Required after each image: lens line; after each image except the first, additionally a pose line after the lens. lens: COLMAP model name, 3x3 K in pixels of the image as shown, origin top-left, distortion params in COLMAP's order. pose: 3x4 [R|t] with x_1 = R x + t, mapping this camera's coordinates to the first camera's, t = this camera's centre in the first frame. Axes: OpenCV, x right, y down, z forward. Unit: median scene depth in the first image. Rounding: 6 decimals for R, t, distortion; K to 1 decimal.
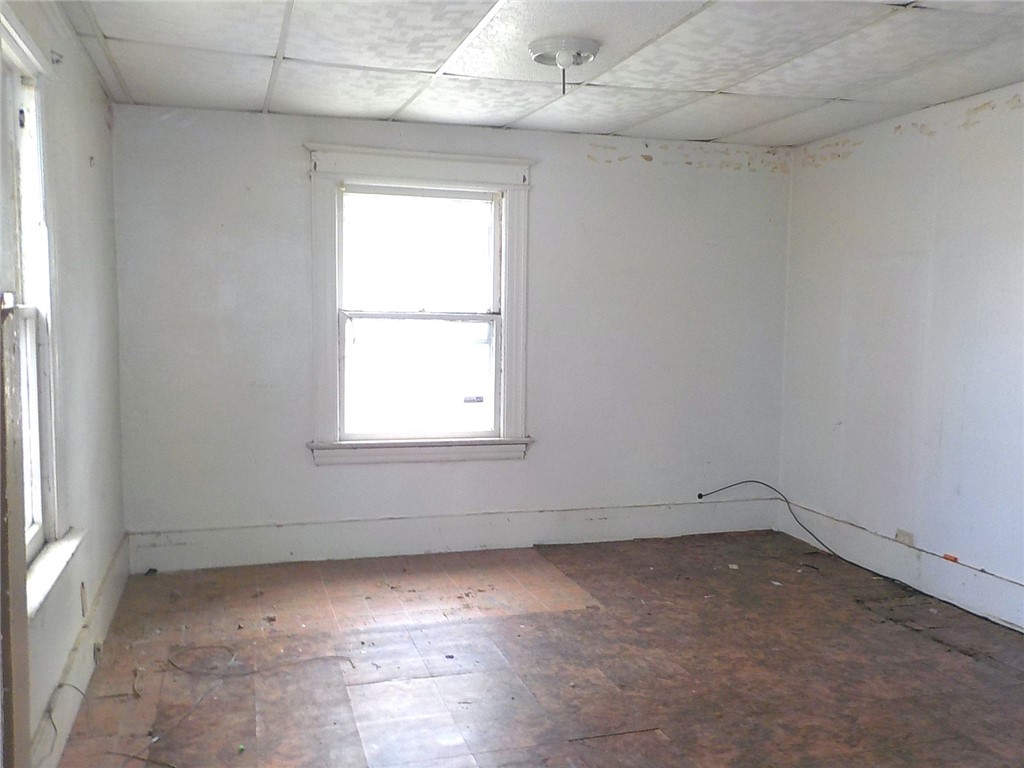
lens RADIAL K [[923.3, 0, 517.3], [0, 923.3, 389.9], [0, 0, 1]] dist [0.019216, -0.041554]
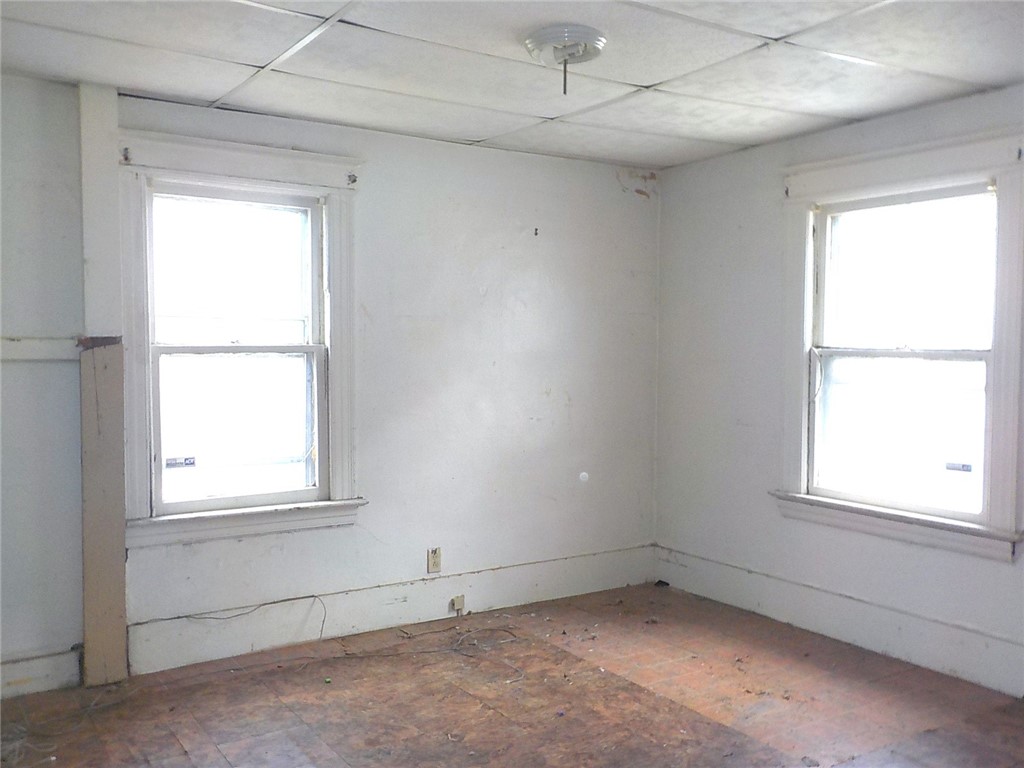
lens RADIAL K [[923.3, 0, 522.1], [0, 923.3, 381.9], [0, 0, 1]] dist [0.019216, -0.041554]
pose [[0.308893, 0.030409, -0.950610, 0.570237], [-0.081636, 0.996648, 0.005354, -0.034330], [0.947587, 0.075950, 0.310340, 0.463524]]
